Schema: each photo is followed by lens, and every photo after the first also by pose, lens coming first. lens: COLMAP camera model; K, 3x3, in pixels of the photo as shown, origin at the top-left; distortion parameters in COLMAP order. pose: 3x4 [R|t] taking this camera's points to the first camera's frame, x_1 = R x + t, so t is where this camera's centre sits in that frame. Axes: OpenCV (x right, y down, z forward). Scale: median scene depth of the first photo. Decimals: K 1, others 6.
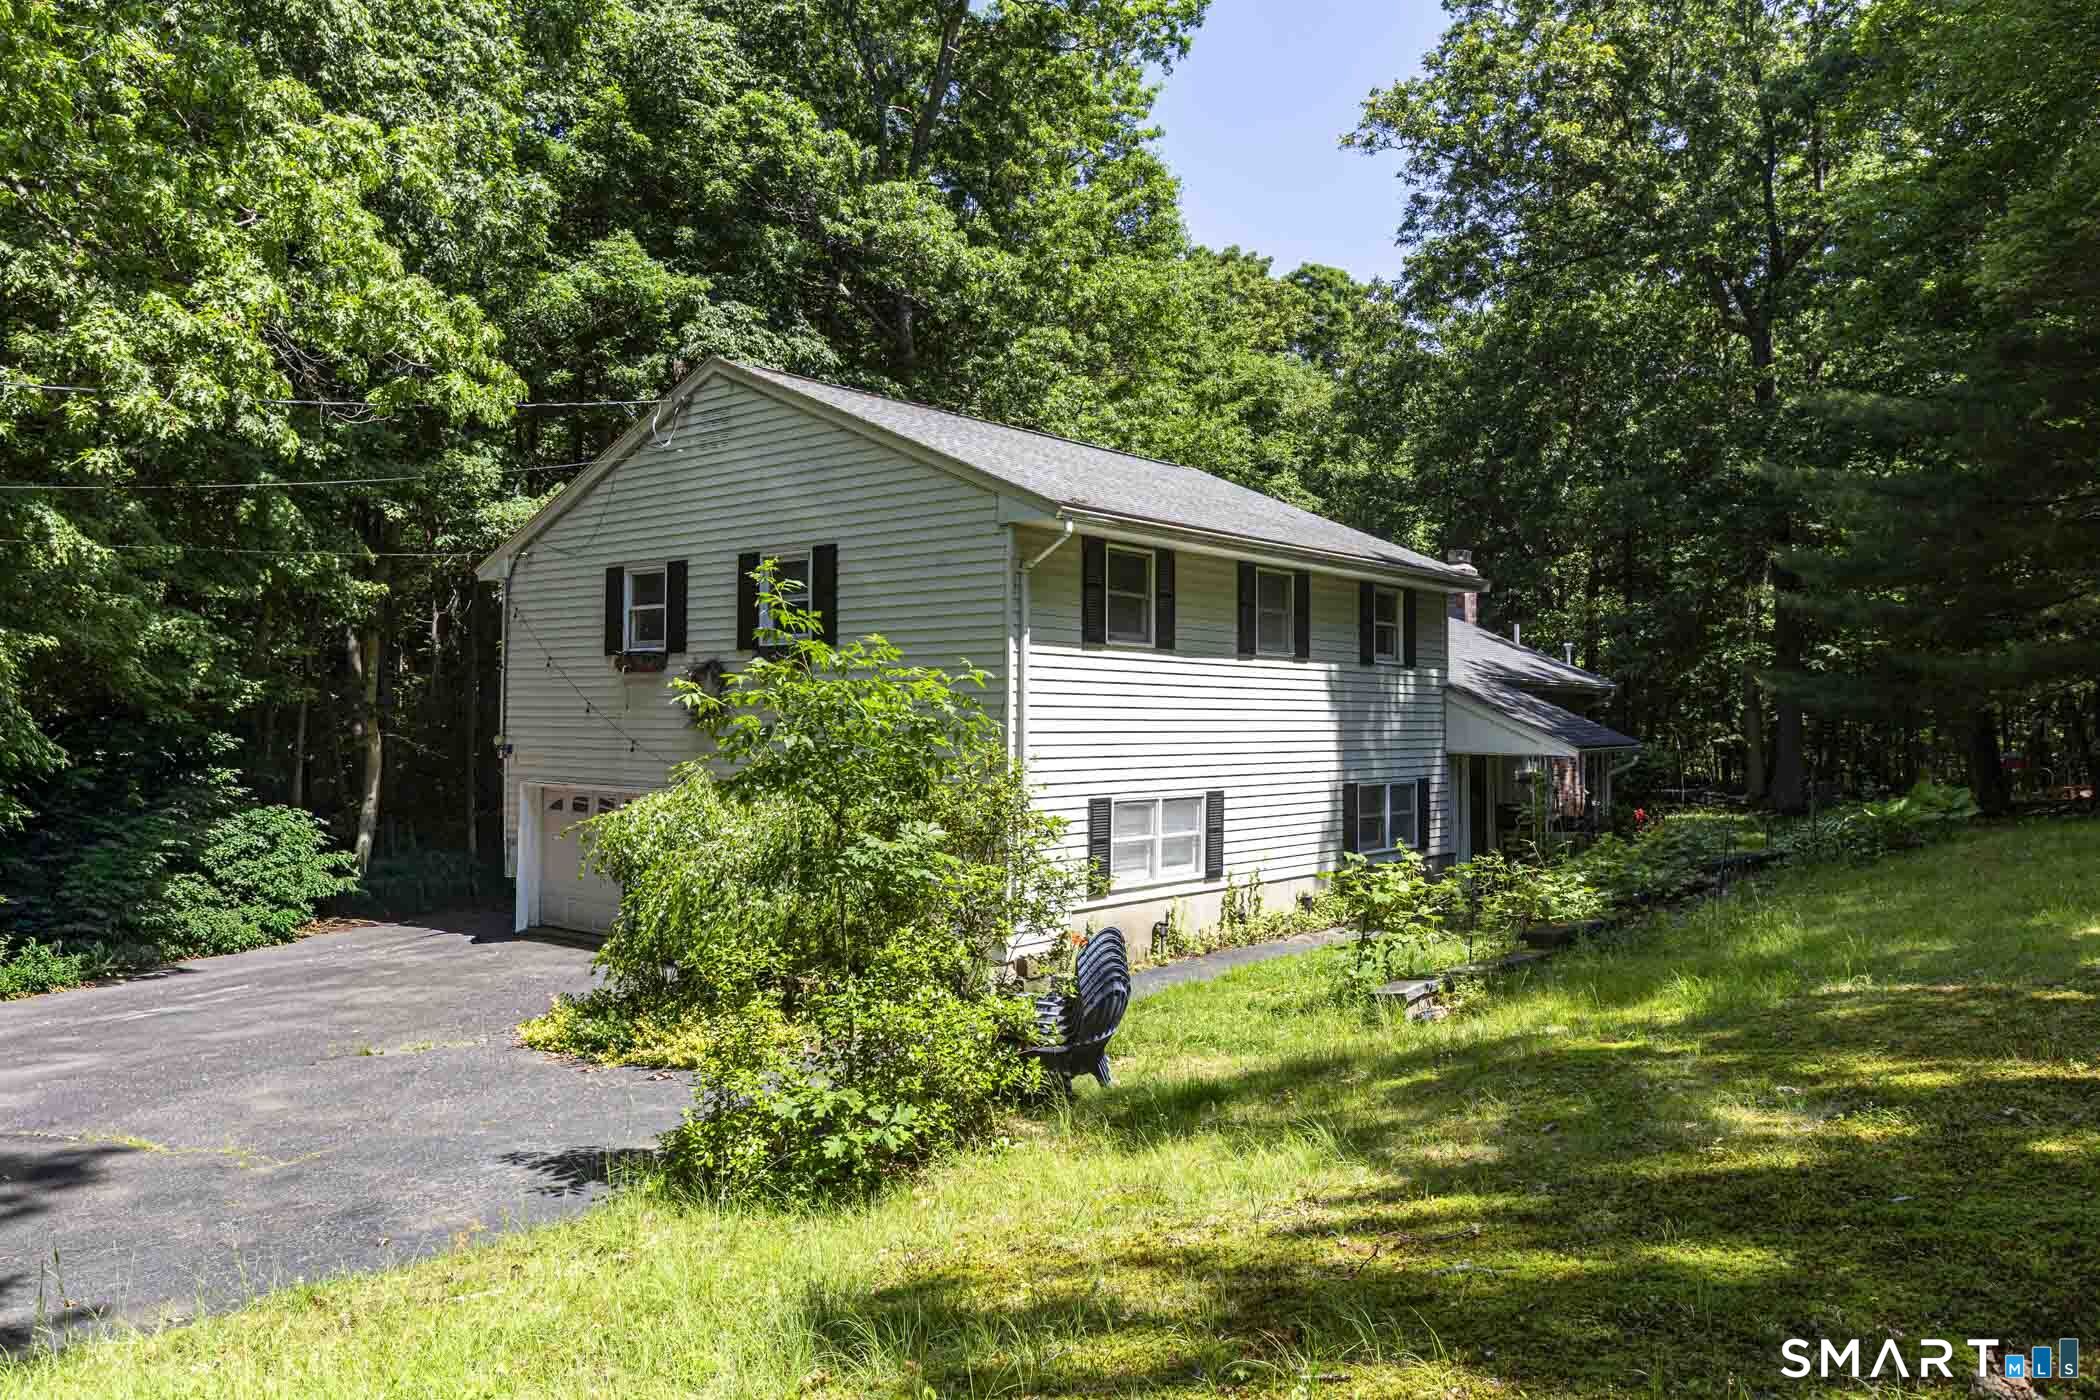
lens RADIAL K [[1495.6, 0, 1058.8], [0, 1495.6, 703.3], [0, 0, 1]] dist [-0.006225, 0.002011]
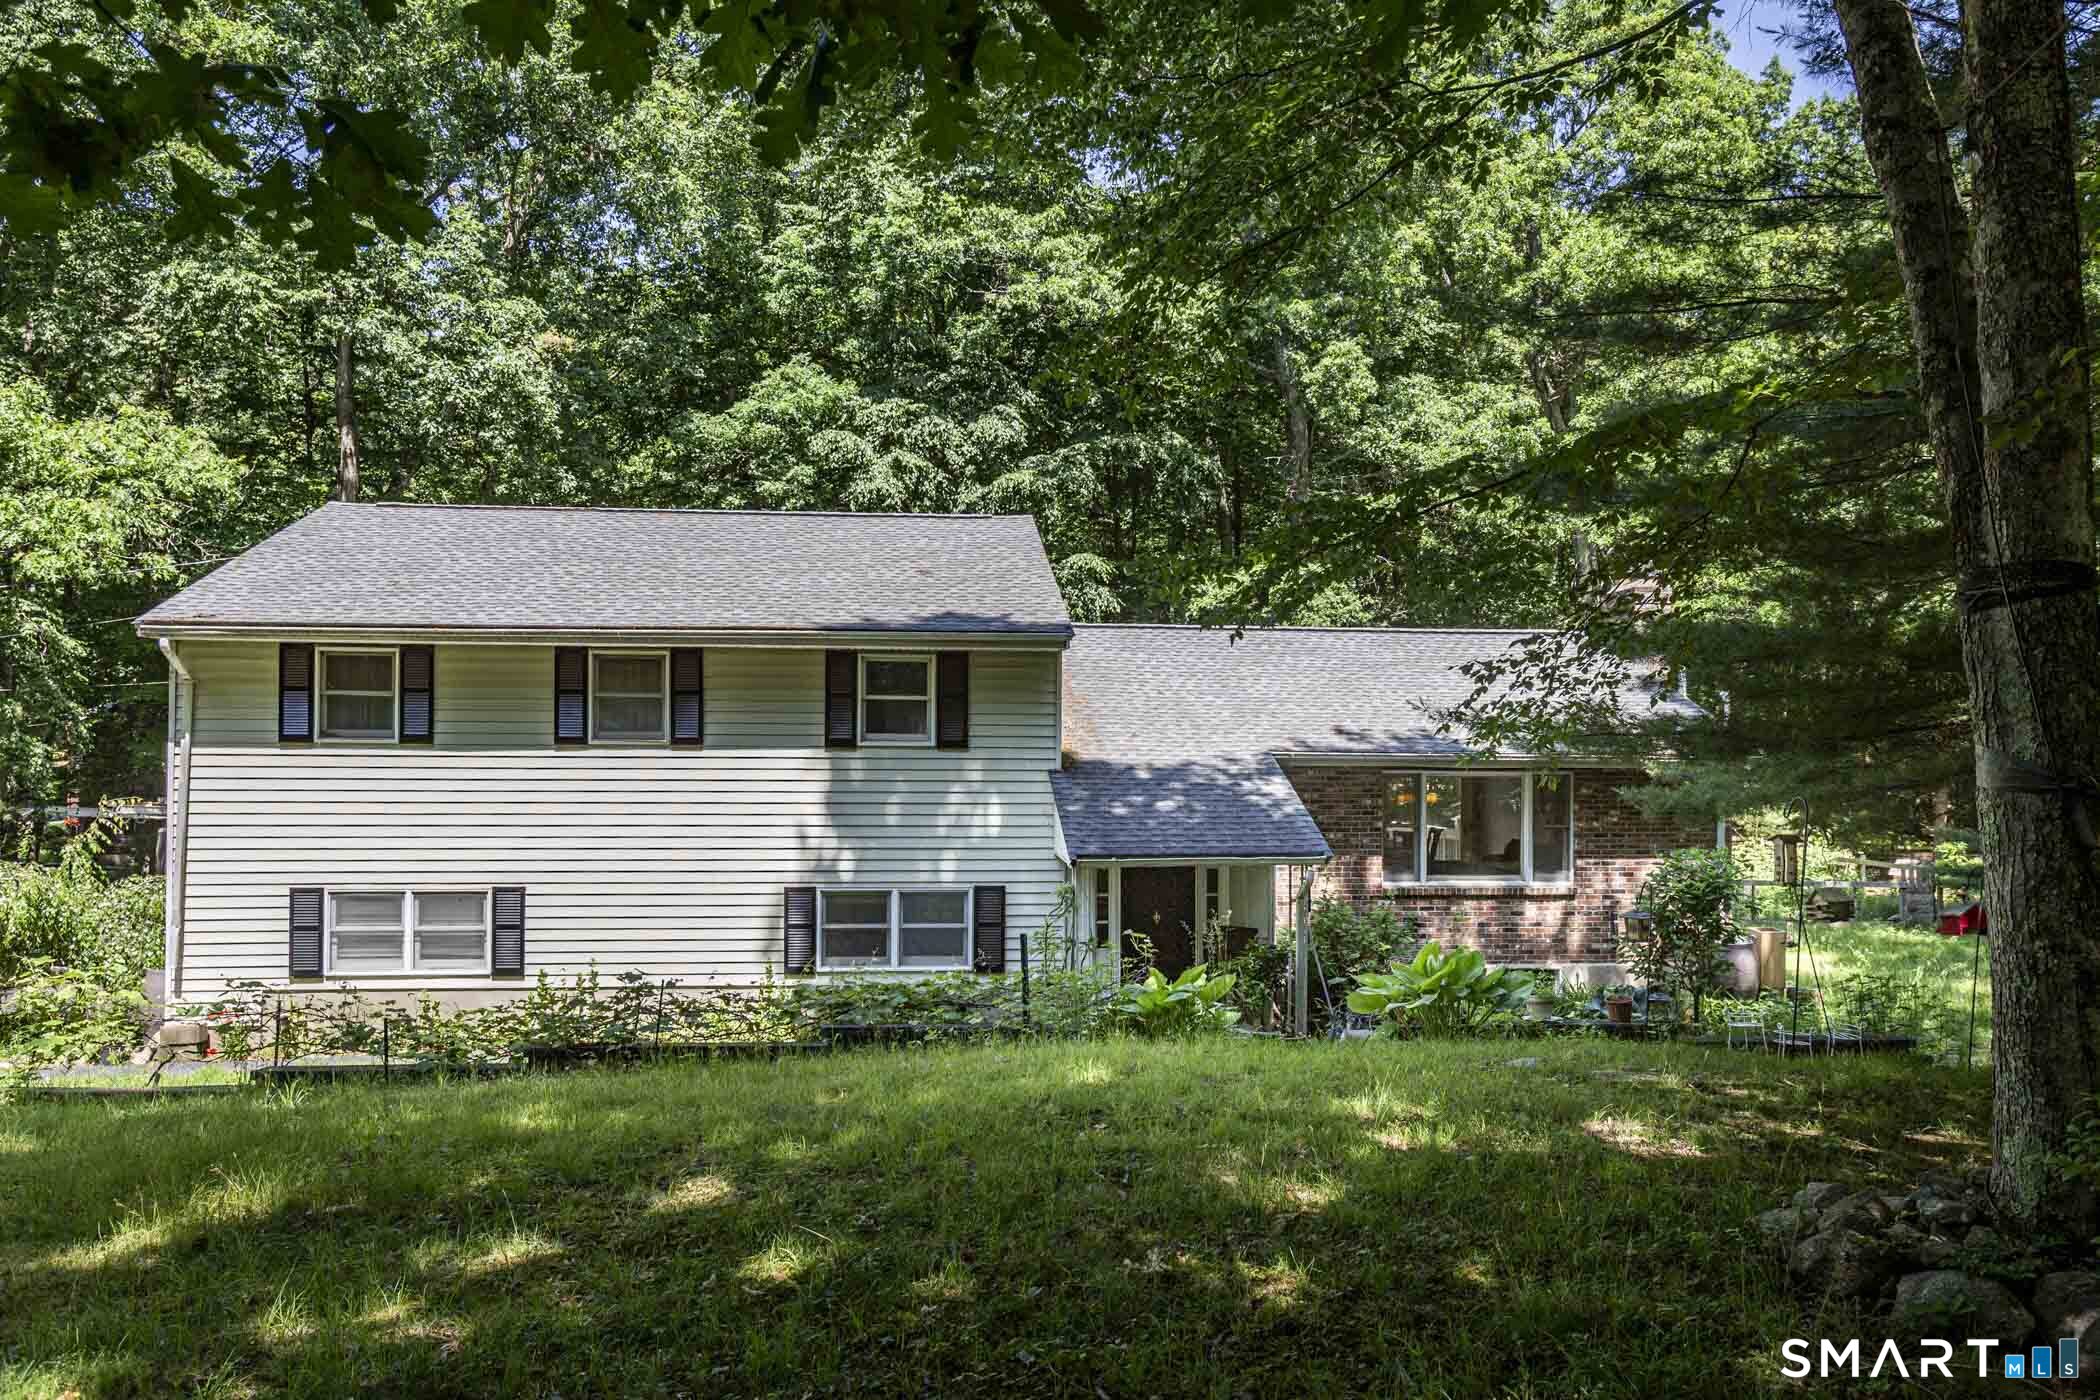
lens RADIAL K [[1488.3, 0, 1002.3], [0, 1488.3, 769.3], [0, 0, 1]] dist [0.026542, 0.001542]
pose [[0.690164, -0.001539, -0.723652, 0.838070], [0.006732, 0.999968, 0.004294, -0.016125], [0.723622, -0.007835, 0.690152, 0.458132]]
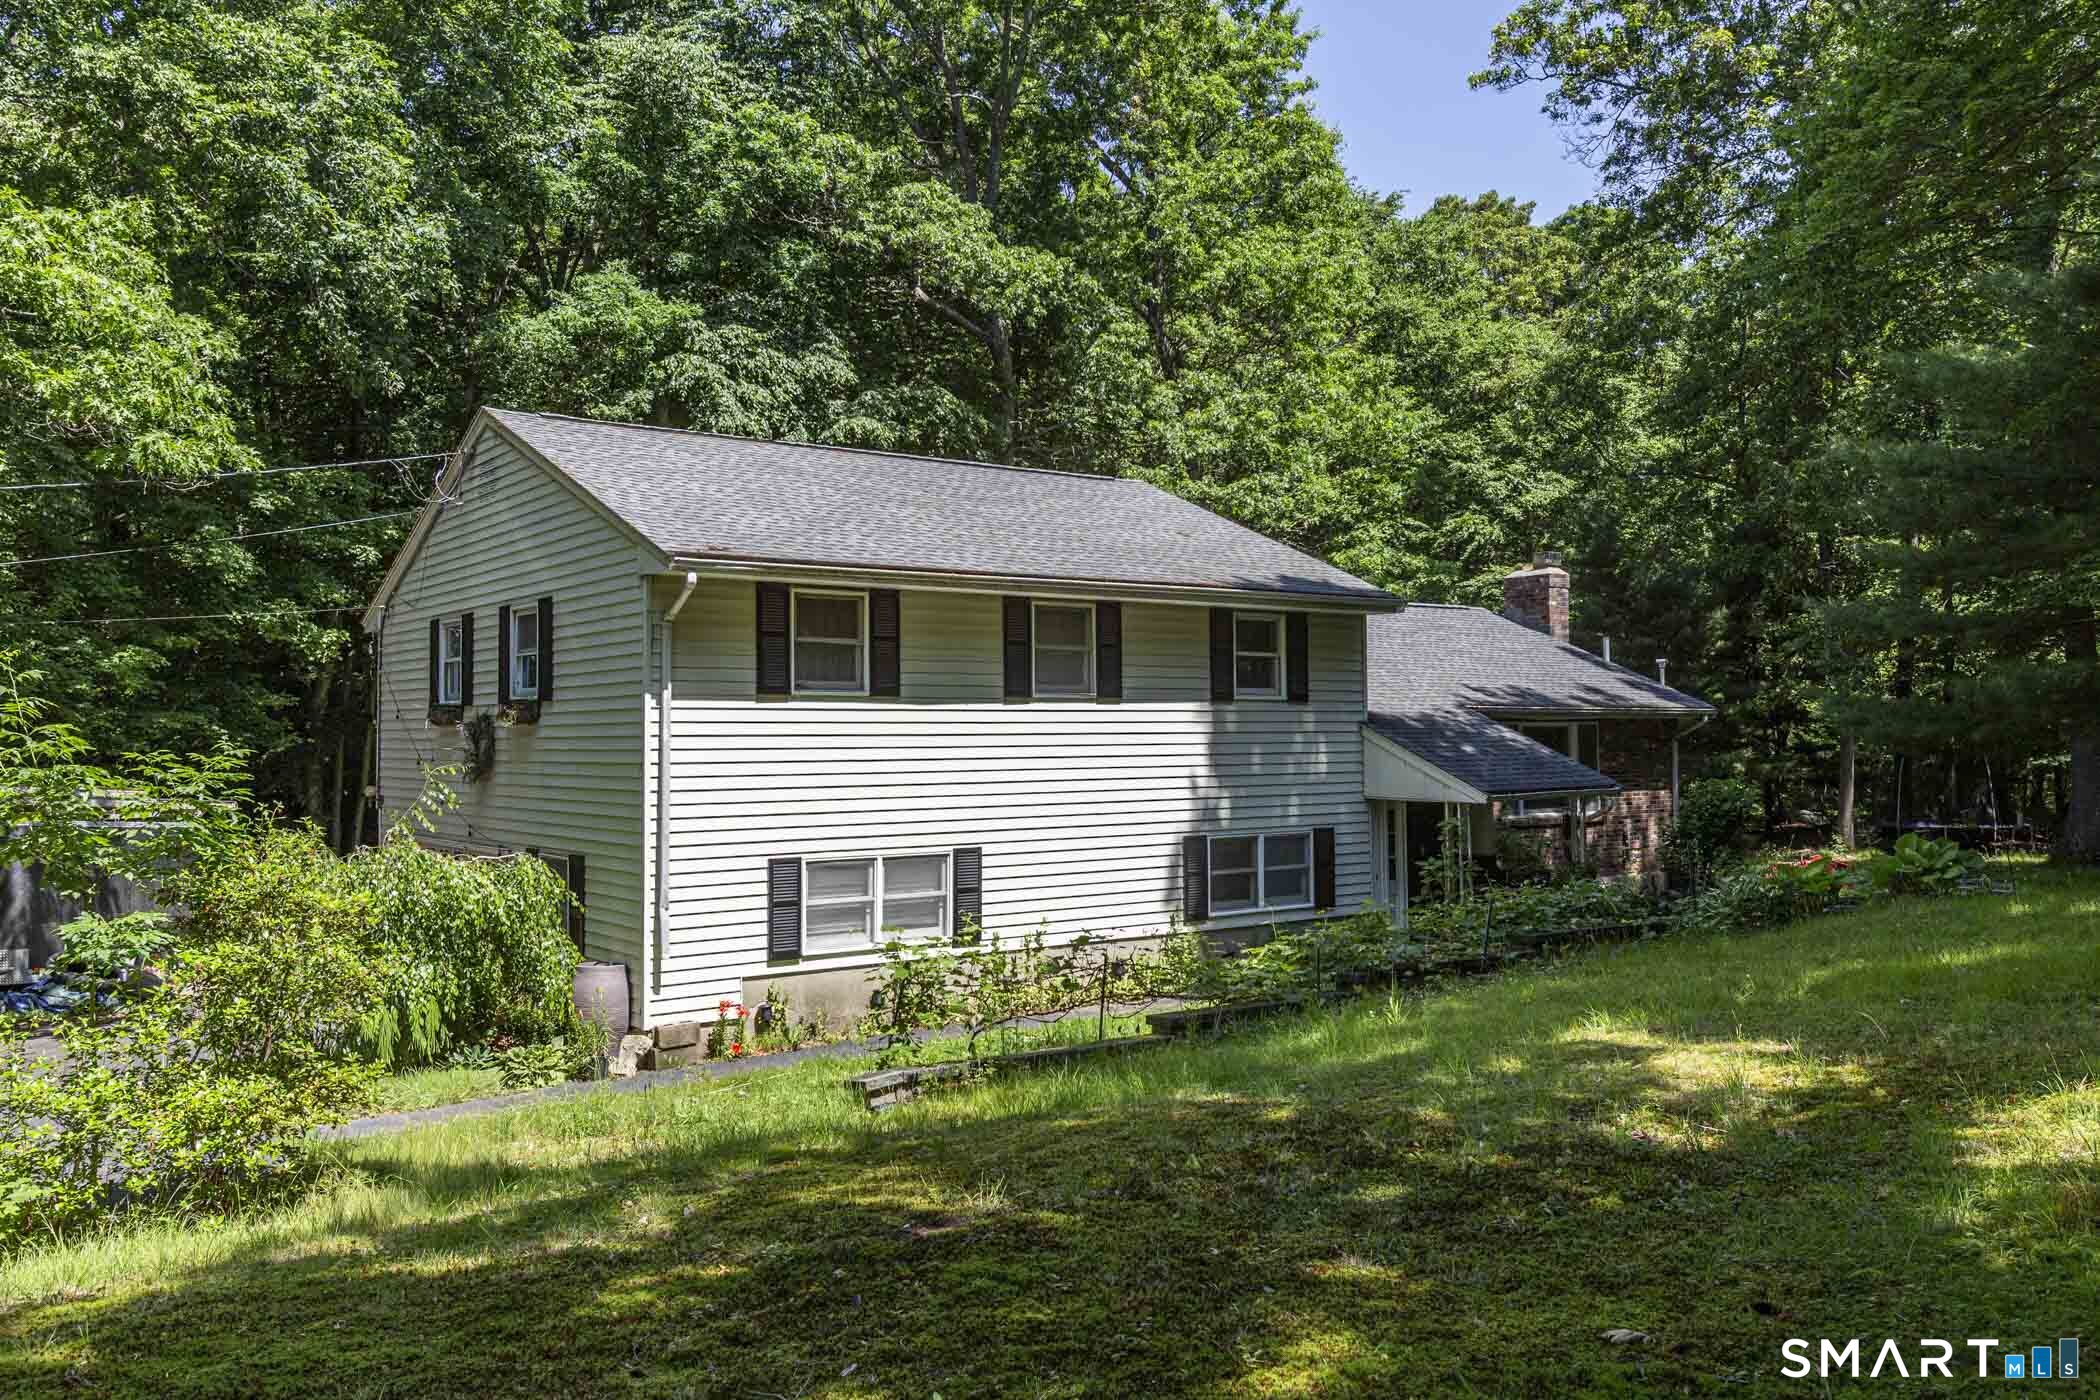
lens RADIAL K [[1664.2, 0, 1045.1], [0, 1664.2, 693.7], [0, 0, 1]] dist [0.029279, 0.005645]
pose [[0.970422, -0.018688, -0.240691, 0.325494], [0.015100, 0.999746, -0.016742, -0.014850], [0.240943, 0.012612, 0.970457, 0.011693]]
